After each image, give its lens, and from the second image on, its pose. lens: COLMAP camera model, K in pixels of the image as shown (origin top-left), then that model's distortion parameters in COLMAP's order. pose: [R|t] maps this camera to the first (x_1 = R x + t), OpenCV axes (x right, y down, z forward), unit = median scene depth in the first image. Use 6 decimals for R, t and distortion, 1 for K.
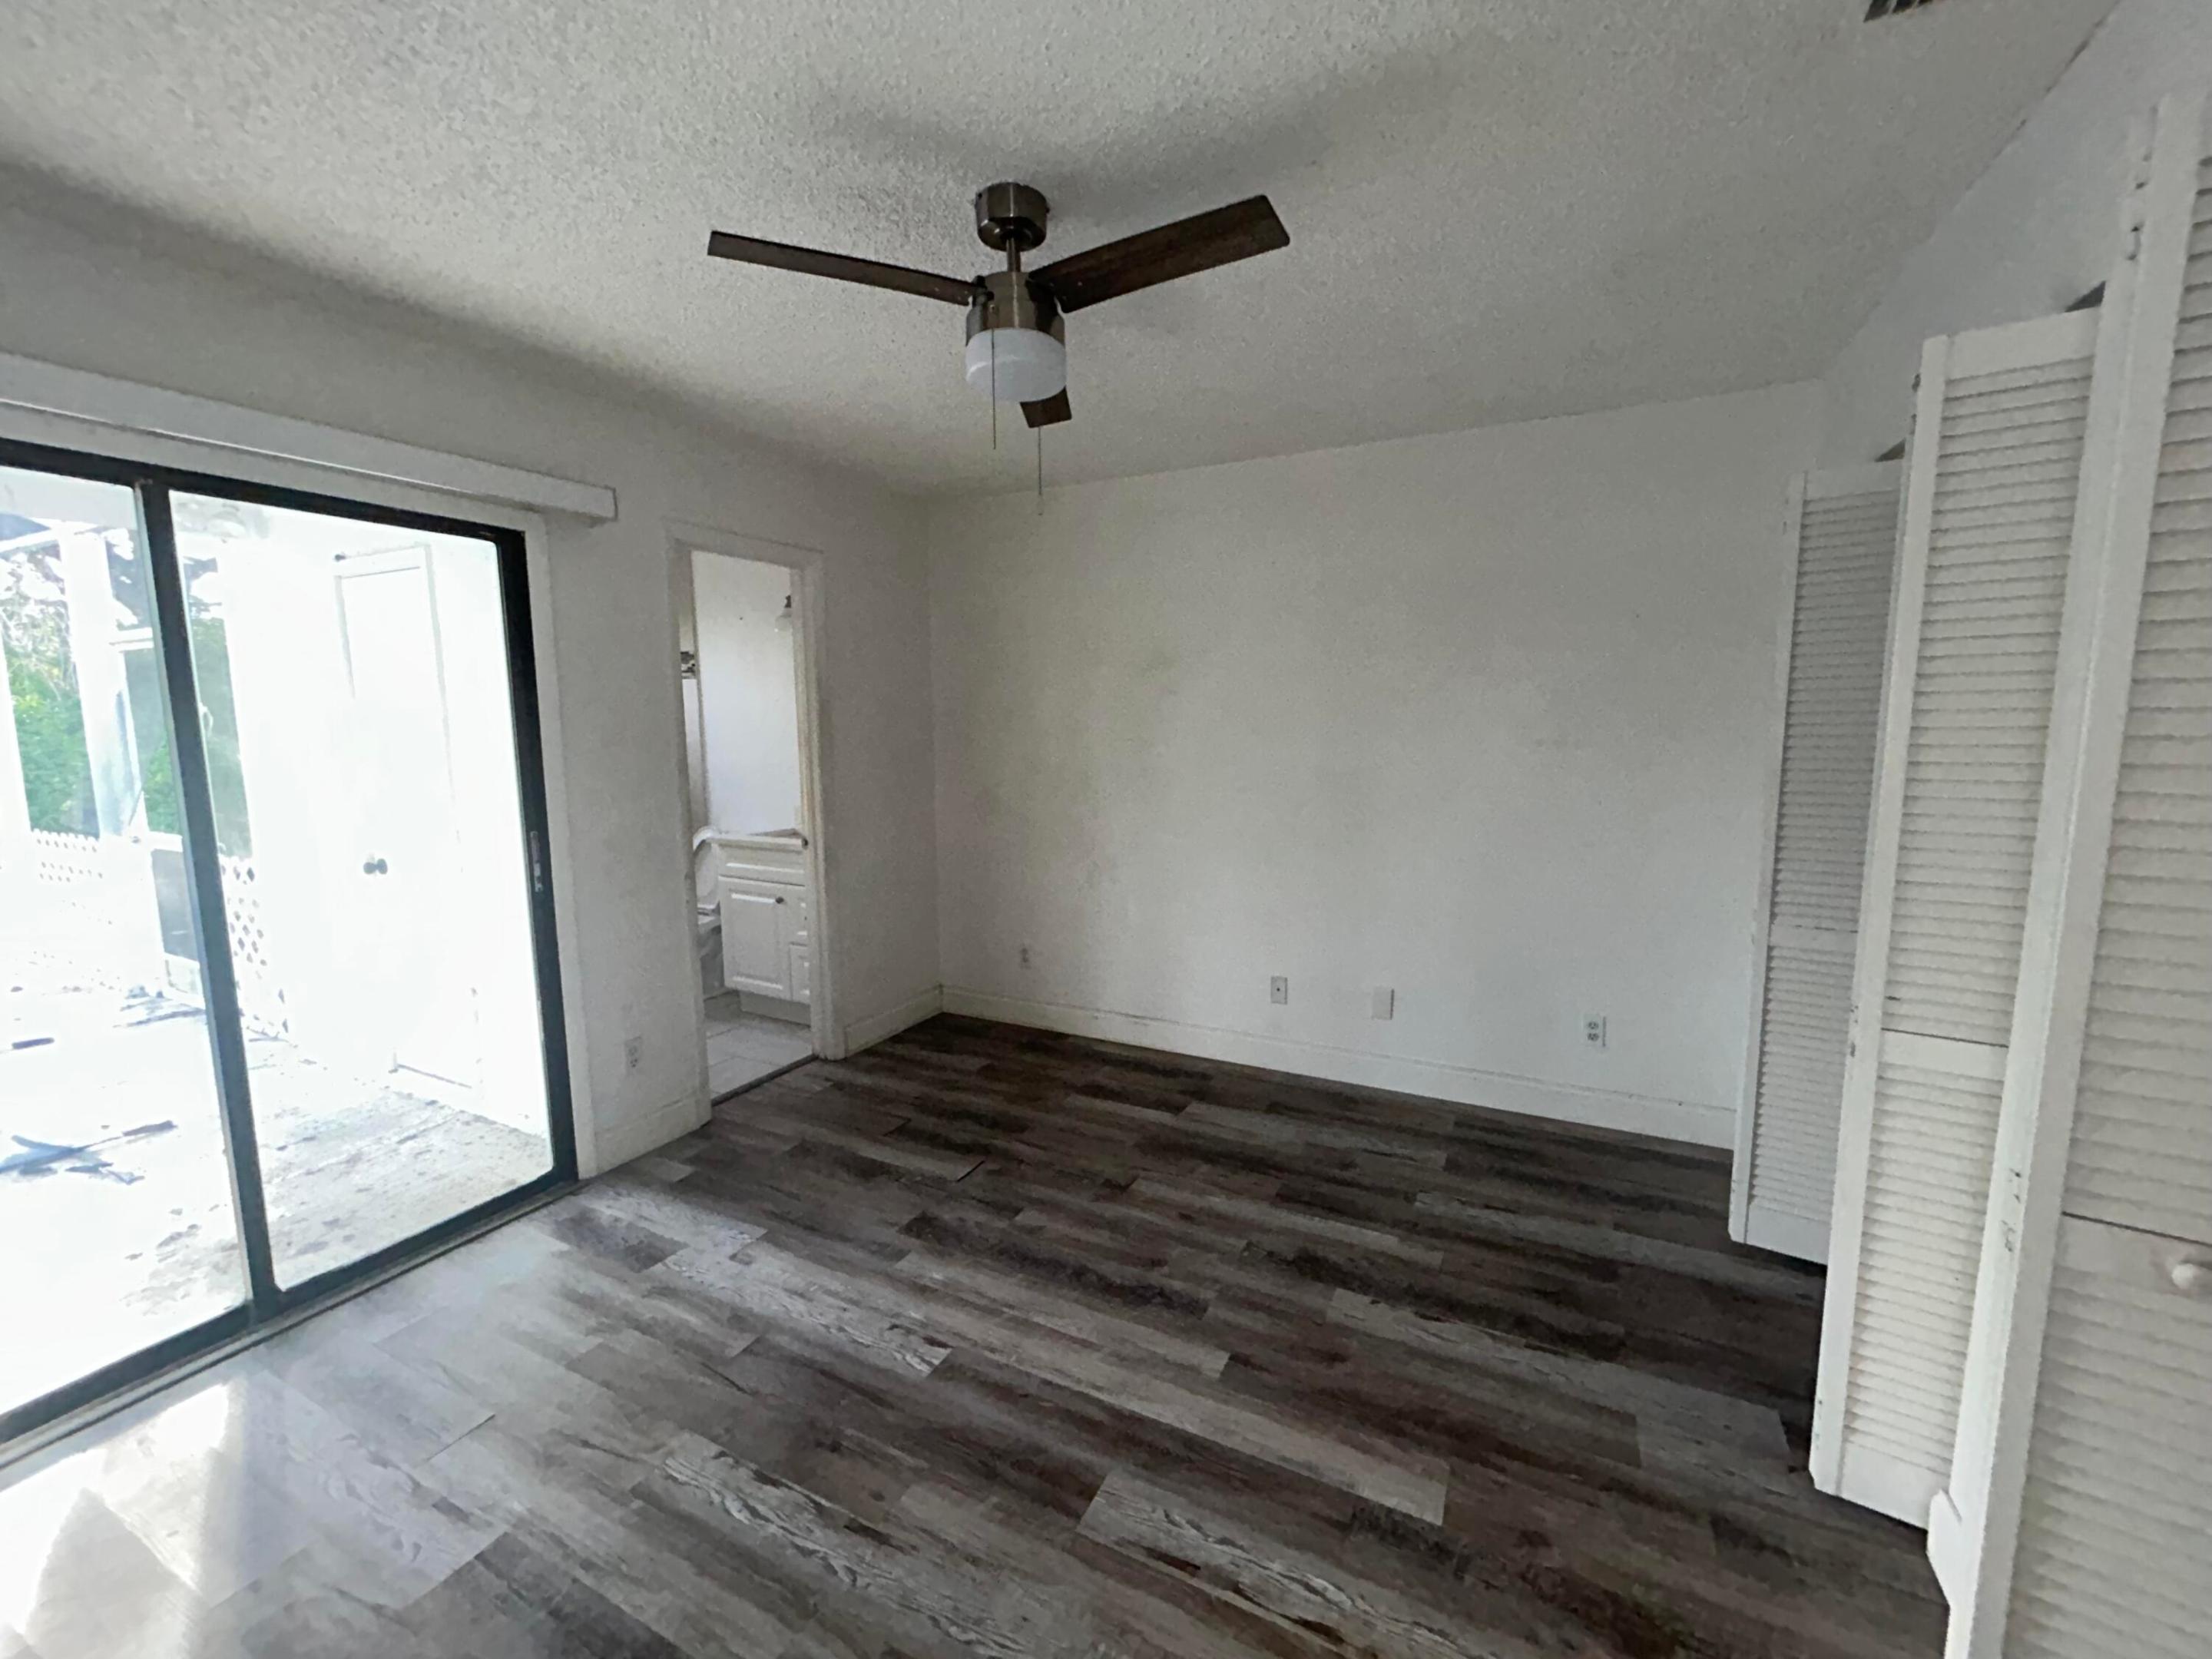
lens RADIAL K [[897.3, 0, 1103.9], [0, 897.3, 832.7], [0, 0, 1]] dist [-0.000352, 0.000686]
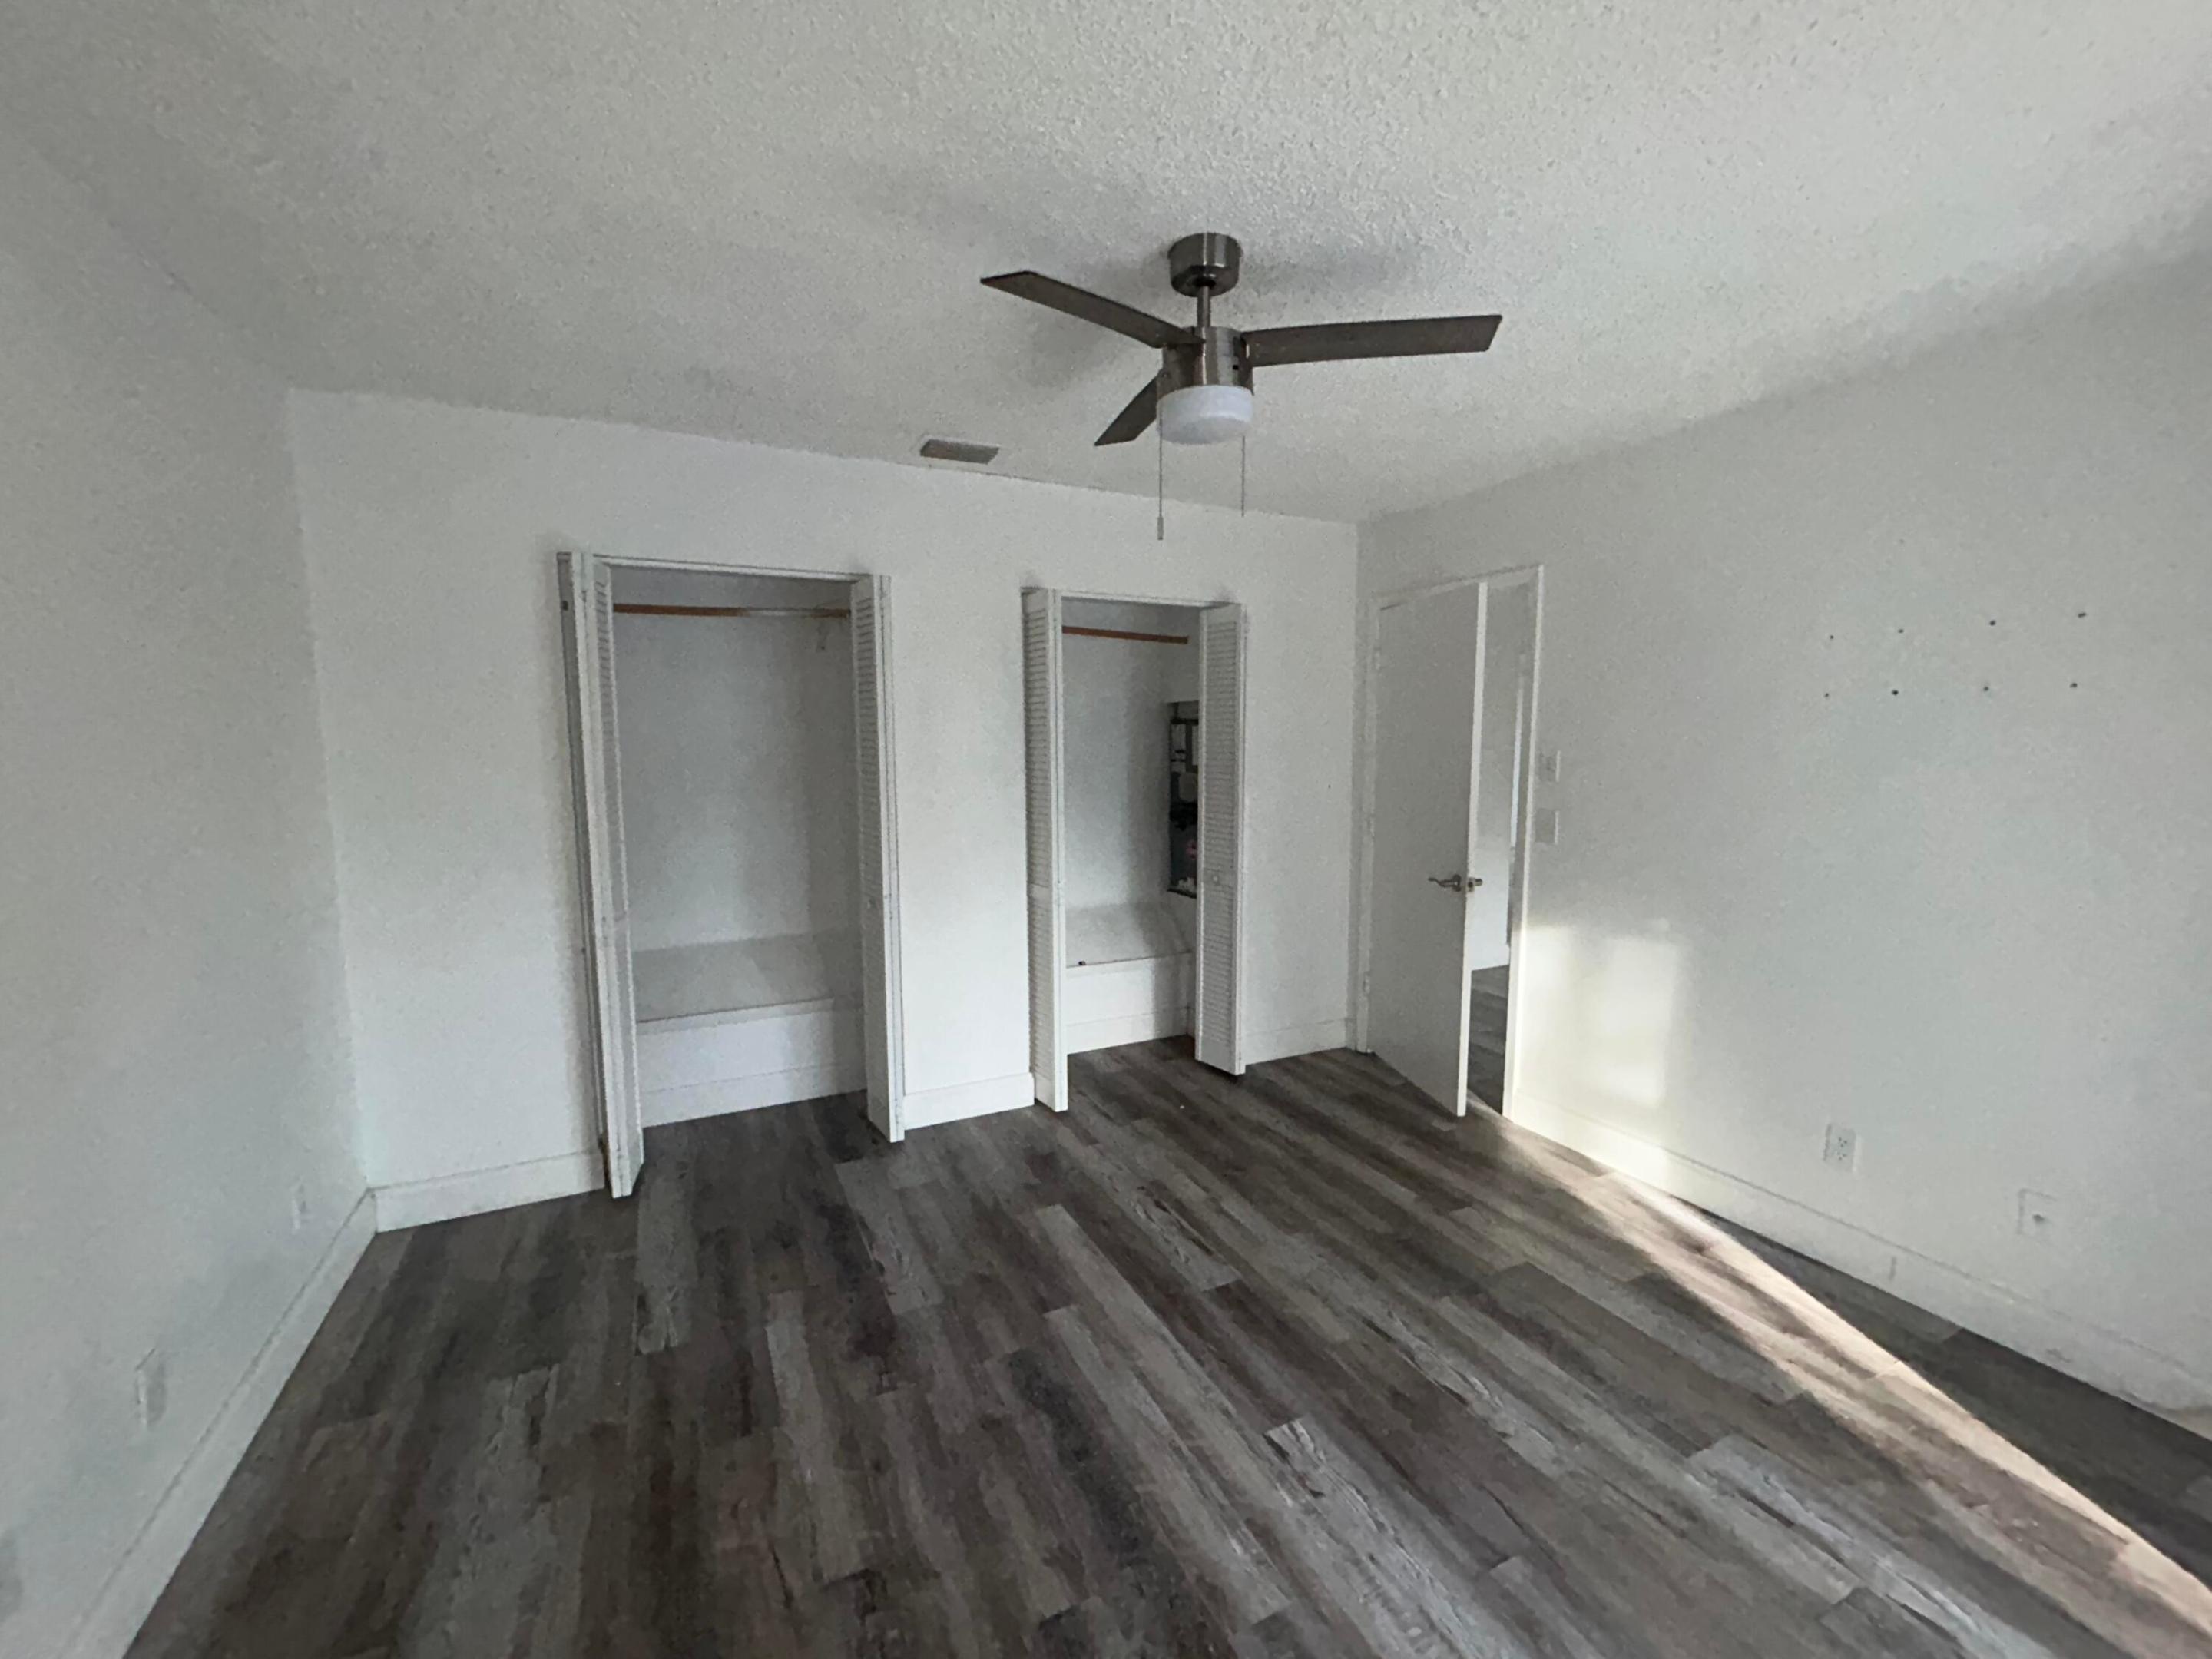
lens RADIAL K [[897.3, 0, 1109.8], [0, 897.3, 830.0], [0, 0, 1]] dist [-0.000352, 0.000686]
pose [[-0.800783, -0.051062, 0.596774, -0.522669], [0.083069, 0.977262, 0.195085, -0.208181], [-0.593166, 0.205794, -0.778333, 1.571287]]
